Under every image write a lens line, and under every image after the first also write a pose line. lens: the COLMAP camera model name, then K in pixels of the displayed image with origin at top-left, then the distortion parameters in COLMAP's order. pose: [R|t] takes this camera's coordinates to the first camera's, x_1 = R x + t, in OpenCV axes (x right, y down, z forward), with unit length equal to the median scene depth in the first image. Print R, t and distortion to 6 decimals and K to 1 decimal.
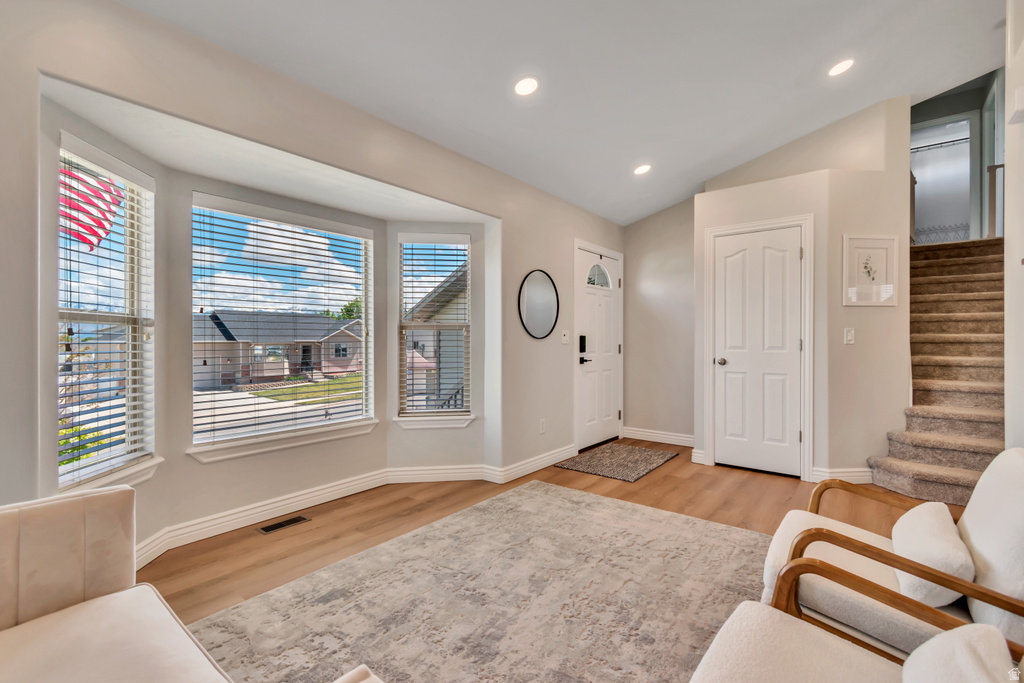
lens RADIAL K [[455.8, 0, 523.0], [0, 455.8, 340.7], [0, 0, 1]] dist [0.006002, -0.001724]
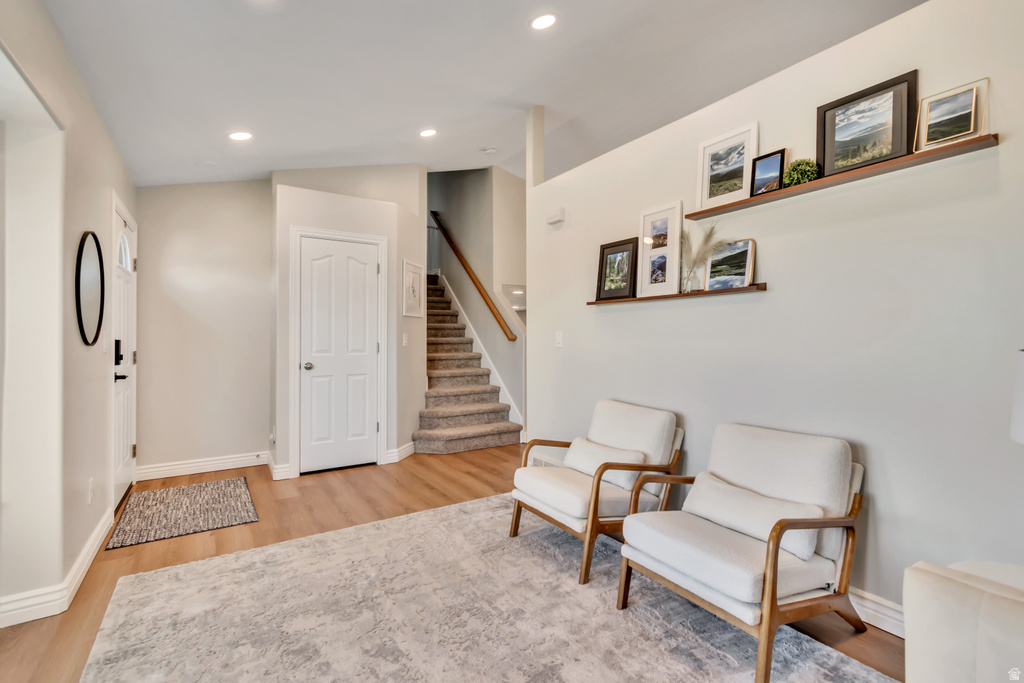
lens RADIAL K [[455.8, 0, 519.1], [0, 455.8, 331.7], [0, 0, 1]] dist [0.006002, -0.001724]
pose [[0.330197, 0.013741, 0.943812, -0.367239], [0.005297, 0.999851, -0.016410, -0.010108], [-0.943897, 0.010418, 0.330075, 0.282094]]
